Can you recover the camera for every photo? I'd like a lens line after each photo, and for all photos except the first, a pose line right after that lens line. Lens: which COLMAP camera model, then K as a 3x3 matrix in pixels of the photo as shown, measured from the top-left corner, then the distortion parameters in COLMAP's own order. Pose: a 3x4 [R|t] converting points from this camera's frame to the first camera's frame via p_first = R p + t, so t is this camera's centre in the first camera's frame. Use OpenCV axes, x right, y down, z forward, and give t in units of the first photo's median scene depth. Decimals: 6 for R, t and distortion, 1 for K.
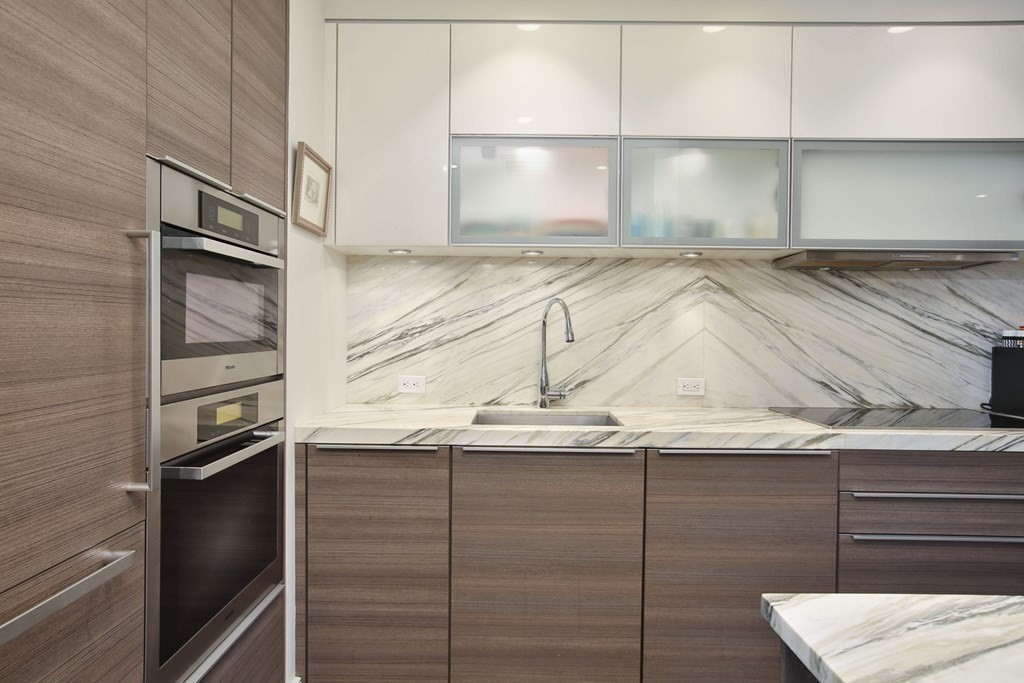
lens RADIAL K [[647.7, 0, 518.6], [0, 647.7, 338.6], [0, 0, 1]] dist [-0.019013, 0.005285]
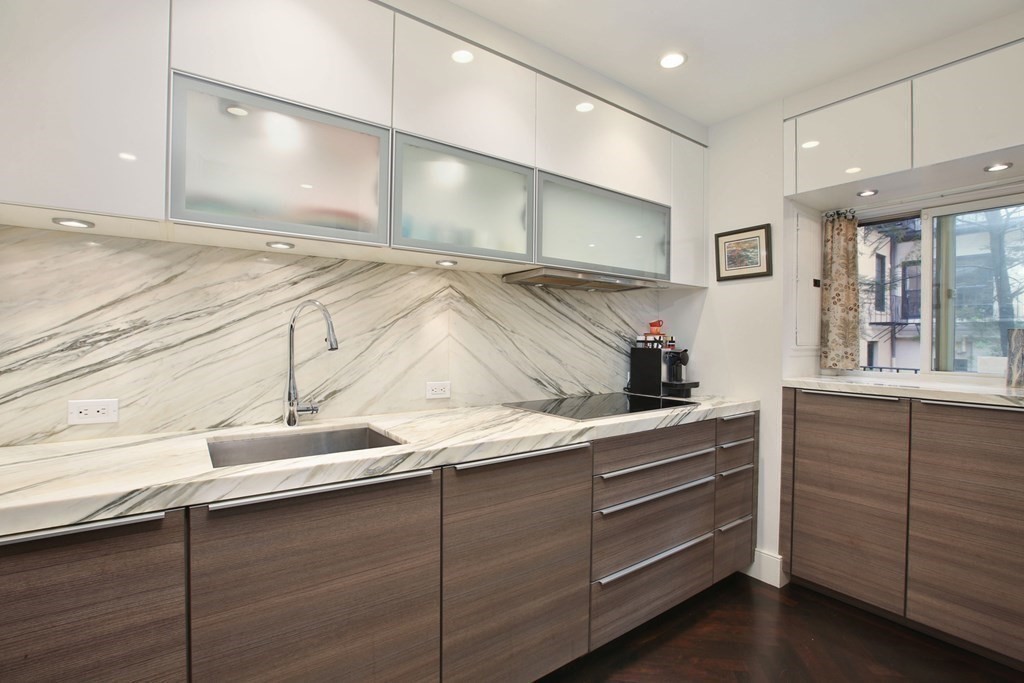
lens RADIAL K [[469.2, 0, 511.3], [0, 469.2, 340.9], [0, 0, 1]] dist [-0.034961, 0.008304]
pose [[0.813061, -0.006972, 0.582136, -0.090486], [0.006326, 0.999975, 0.003140, -0.007834], [-0.582144, 0.001130, 0.813085, 0.338849]]
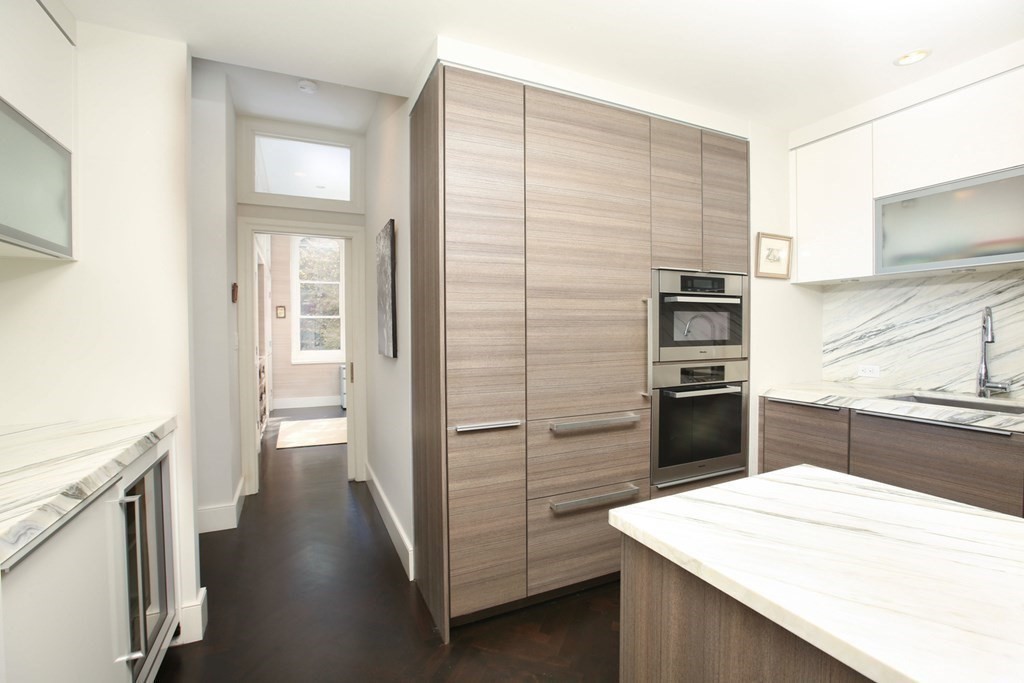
lens RADIAL K [[469.2, 0, 511.5], [0, 469.2, 341.9], [0, 0, 1]] dist [-0.034961, 0.008304]
pose [[0.433727, 0.010702, -0.900981, 0.448532], [-0.002702, 0.999940, 0.010577, -0.002970], [0.901041, -0.002154, 0.433730, -0.171529]]
